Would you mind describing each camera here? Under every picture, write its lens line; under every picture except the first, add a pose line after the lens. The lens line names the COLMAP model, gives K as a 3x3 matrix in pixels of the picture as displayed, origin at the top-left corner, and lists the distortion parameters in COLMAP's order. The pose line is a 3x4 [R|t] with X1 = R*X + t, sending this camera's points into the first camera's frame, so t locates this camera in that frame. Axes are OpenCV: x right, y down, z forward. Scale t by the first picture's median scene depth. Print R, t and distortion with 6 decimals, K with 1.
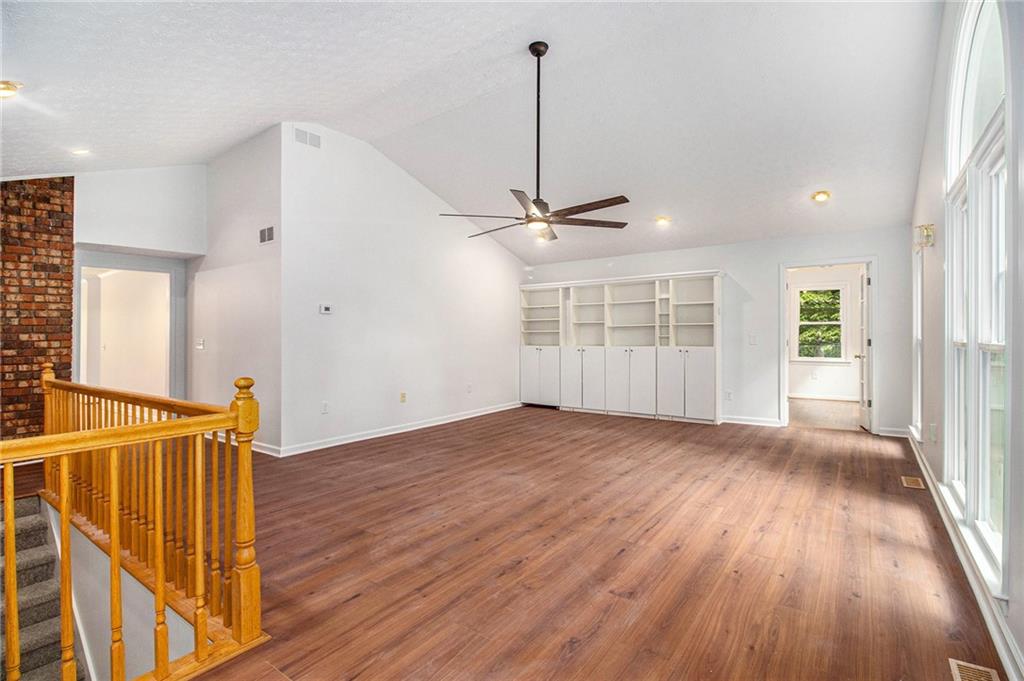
lens RADIAL K [[488.1, 0, 510.2], [0, 488.1, 335.7], [0, 0, 1]] dist [-0.015571, -0.003378]
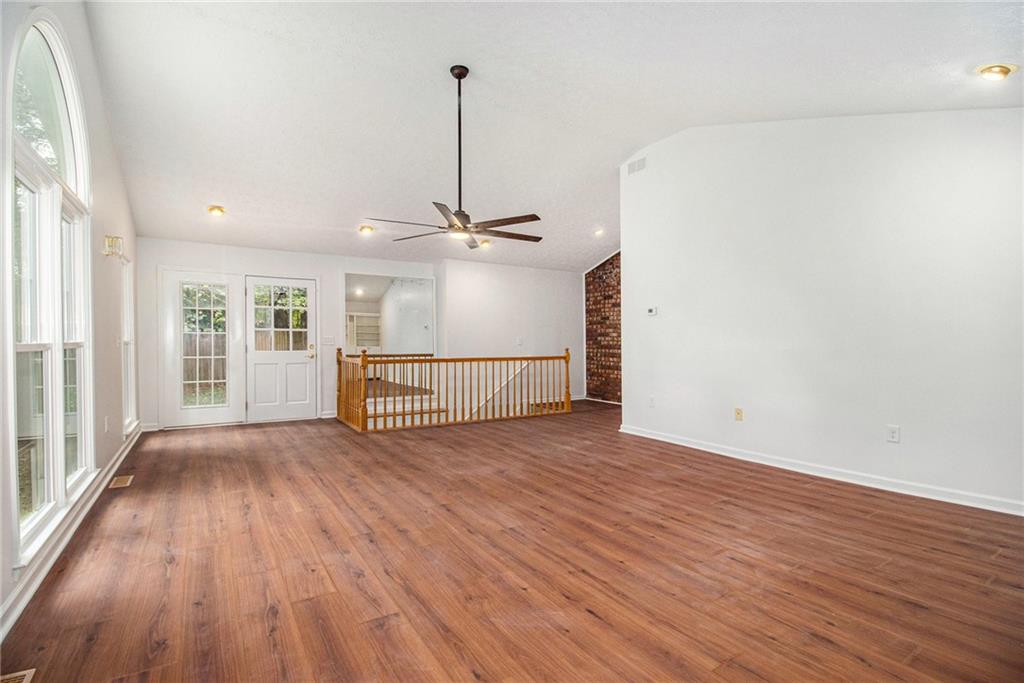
lens RADIAL K [[488.1, 0, 510.1], [0, 488.1, 341.2], [0, 0, 1]] dist [-0.015571, -0.003378]
pose [[-0.373427, 0.008762, -0.927618, 1.111011], [-0.001263, 0.999950, 0.009954, -0.000576], [0.927659, 0.004888, -0.373397, 1.651777]]
